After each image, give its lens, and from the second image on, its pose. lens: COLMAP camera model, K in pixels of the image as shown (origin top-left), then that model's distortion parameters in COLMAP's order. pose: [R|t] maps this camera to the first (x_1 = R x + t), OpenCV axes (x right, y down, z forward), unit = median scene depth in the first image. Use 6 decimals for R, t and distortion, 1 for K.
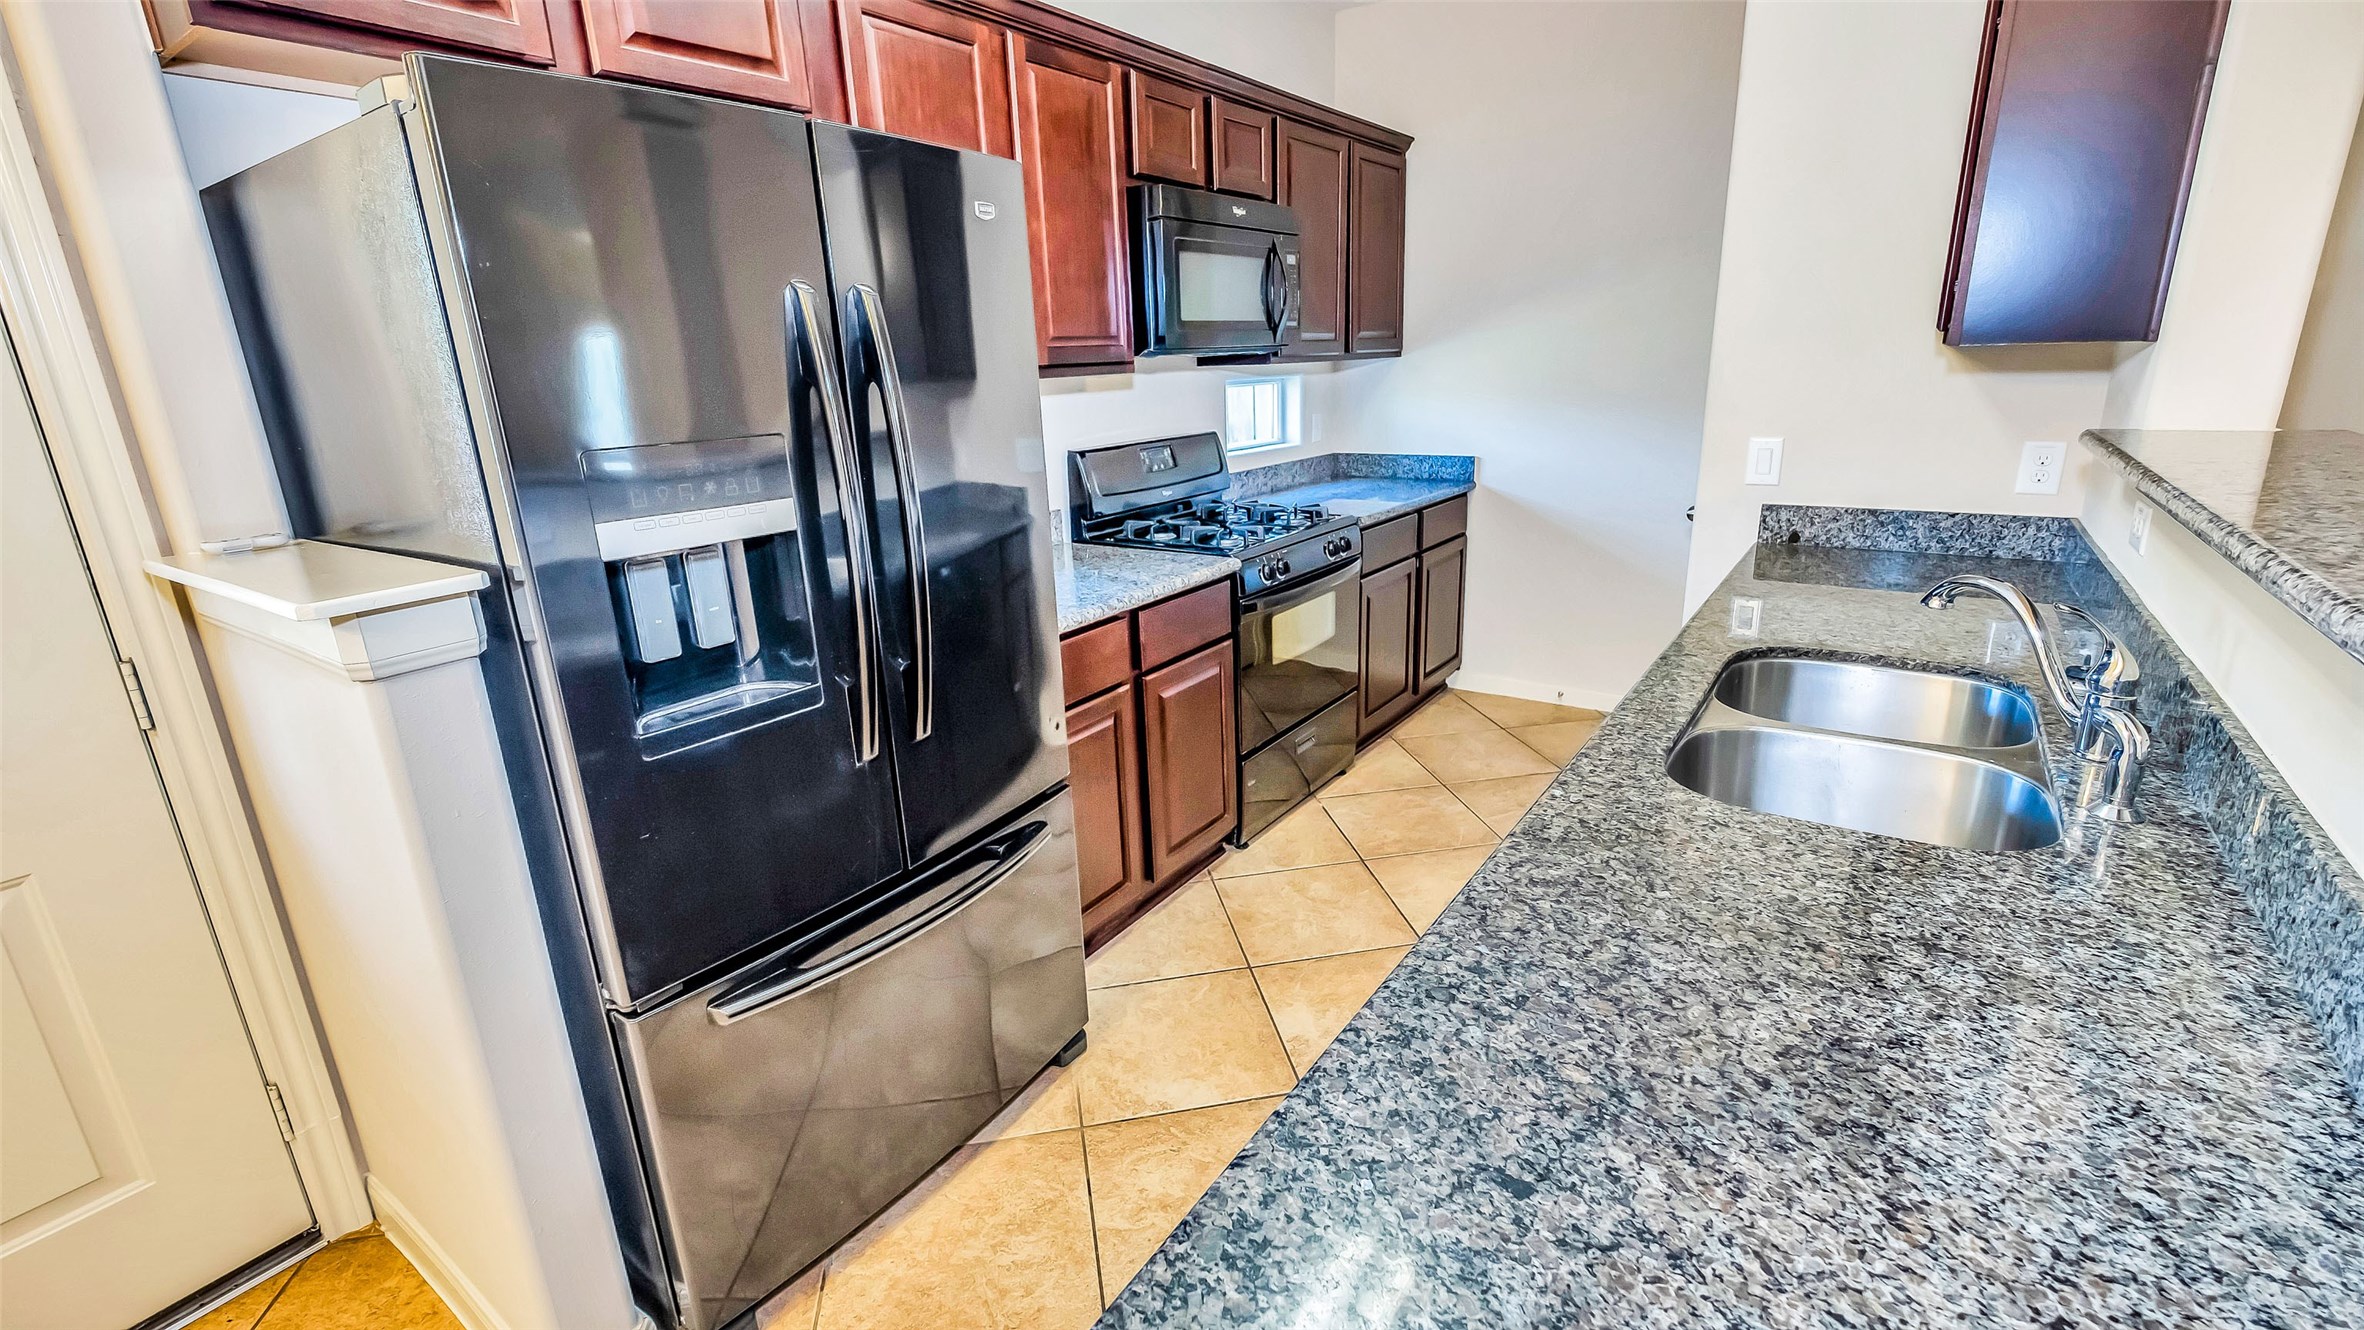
lens RADIAL K [[1028.4, 0, 1183.4], [0, 1028.4, 661.1], [0, 0, 1]] dist [-0.001369, -0.000169]
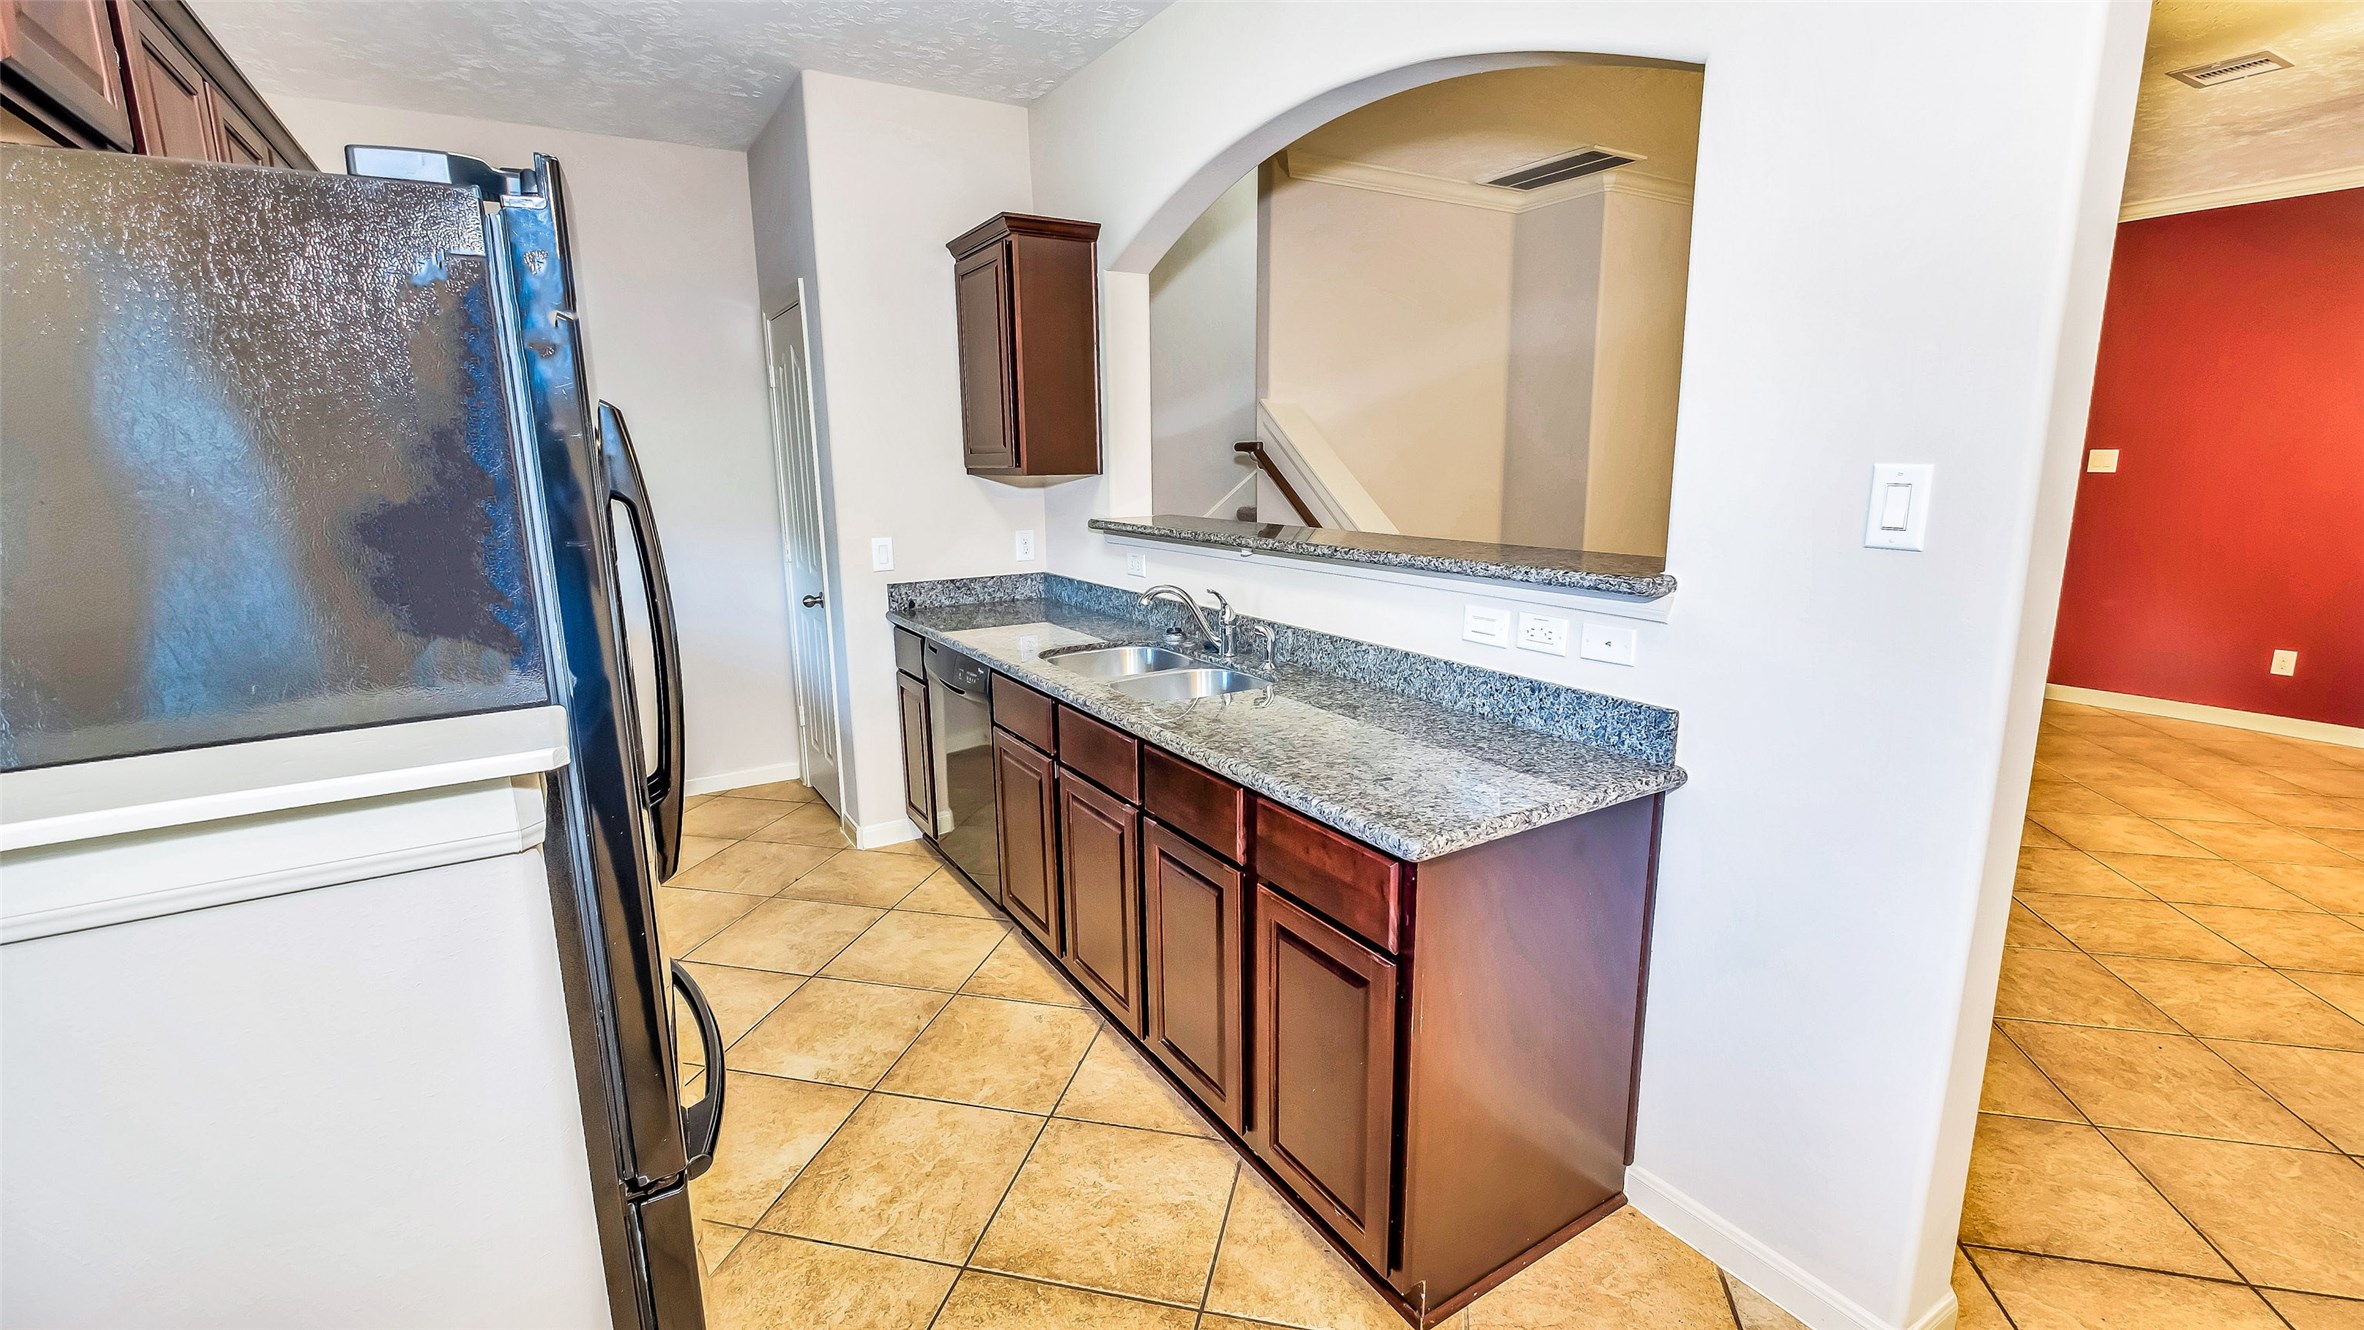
lens RADIAL K [[1028.4, 0, 1187.9], [0, 1028.4, 663.6], [0, 0, 1]] dist [-0.001369, -0.000169]
pose [[0.396227, -0.156238, 0.904762, -1.671913], [0.261317, 0.963851, 0.052002, -0.039939], [-0.880180, 0.215825, 0.422732, 0.191390]]
